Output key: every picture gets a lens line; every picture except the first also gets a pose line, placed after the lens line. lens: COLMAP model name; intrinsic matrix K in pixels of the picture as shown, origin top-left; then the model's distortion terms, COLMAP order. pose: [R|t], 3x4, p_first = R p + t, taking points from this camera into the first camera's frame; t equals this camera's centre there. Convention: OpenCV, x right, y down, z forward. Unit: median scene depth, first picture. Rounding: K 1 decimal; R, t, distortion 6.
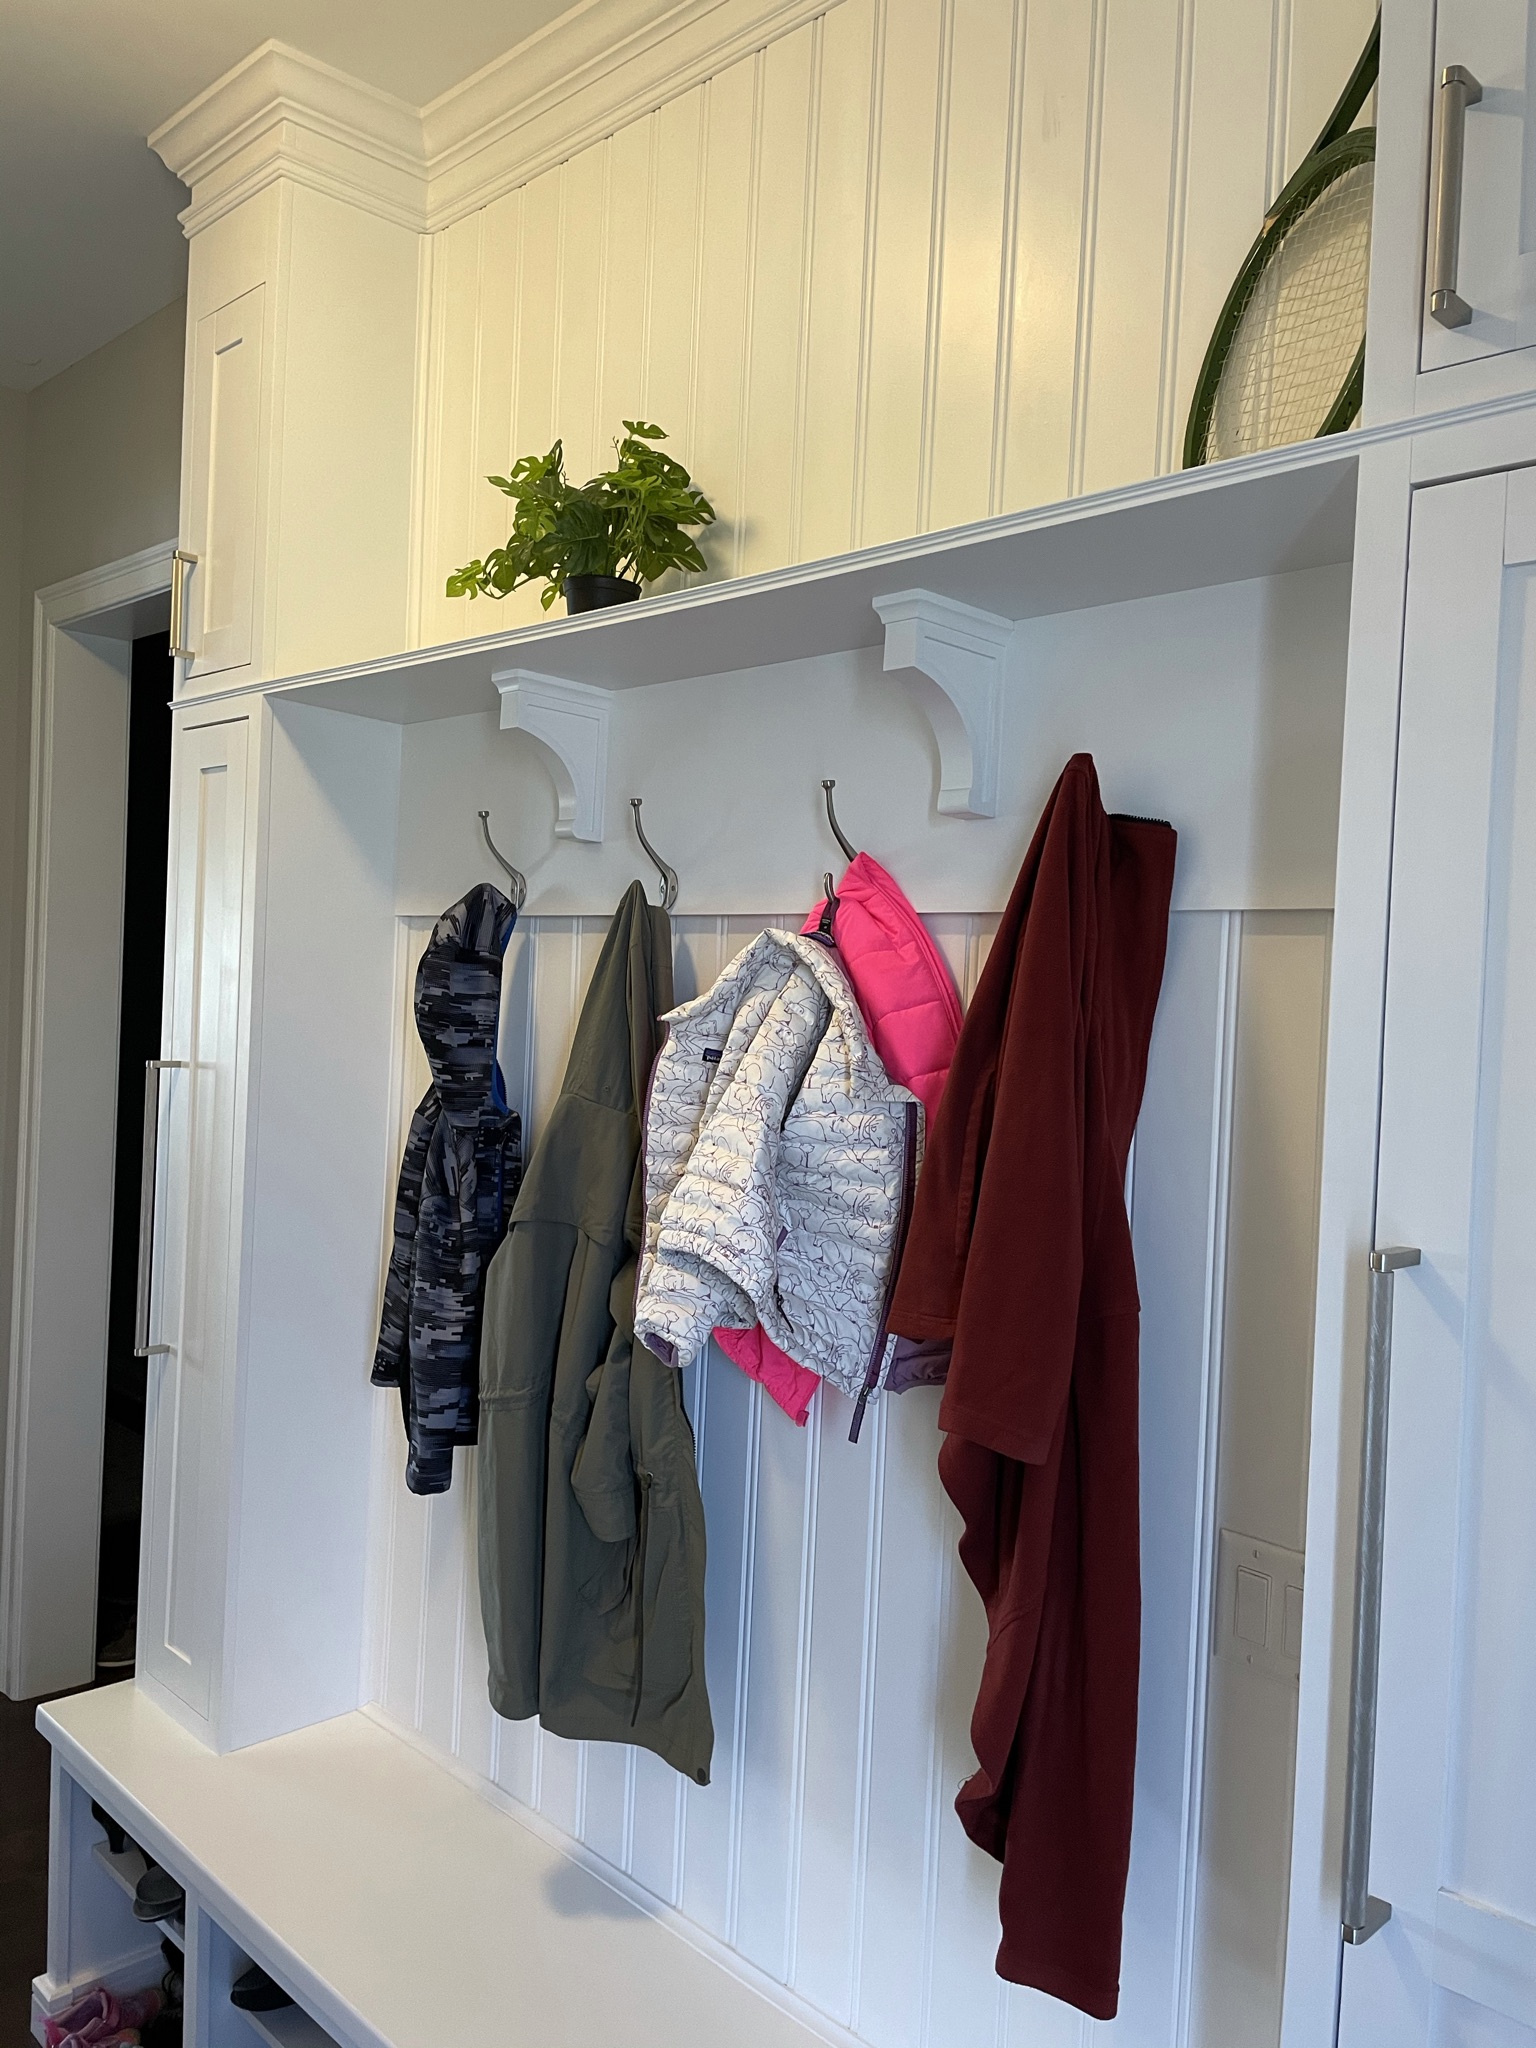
lens RADIAL K [[1553.5, 0, 768.6], [0, 1553.5, 999.8], [0, 0, 1]] dist [0.109188, -0.163850]
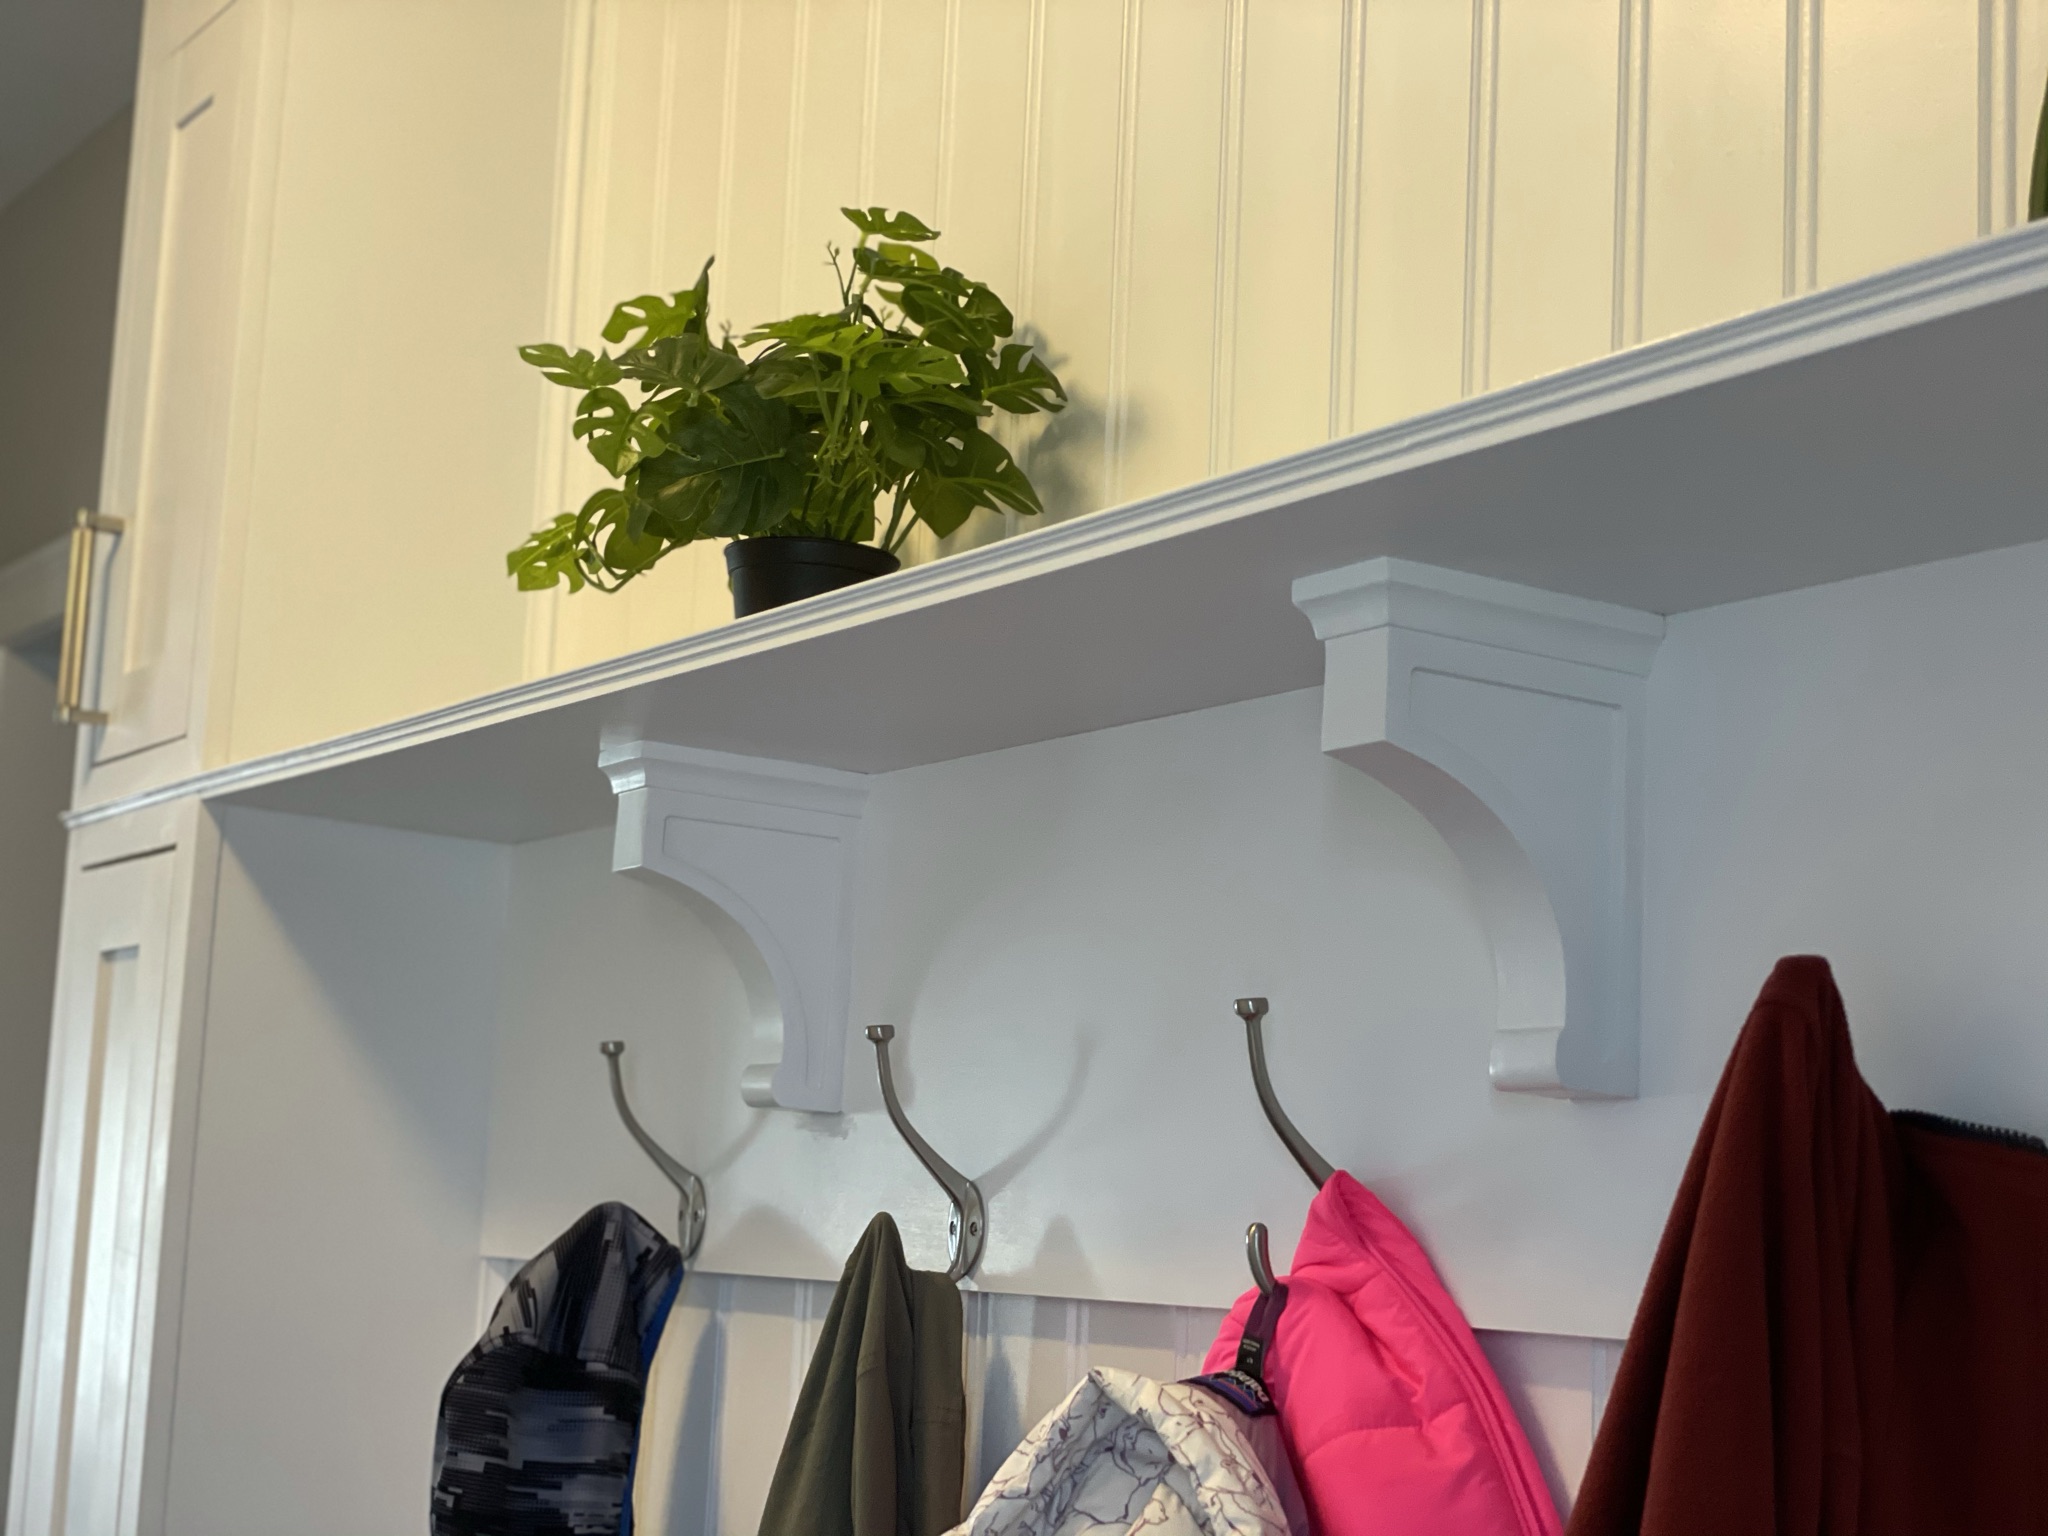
lens RADIAL K [[3085.8, 0, 1024.0], [0, 3085.8, 768.0], [0, 0, 1]] dist [0.106281, 0.021610]
pose [[0.980915, -0.030652, -0.192008, 0.121109], [-0.001201, 0.986522, -0.163624, -0.058512], [0.194435, 0.160732, 0.967657, 0.160050]]
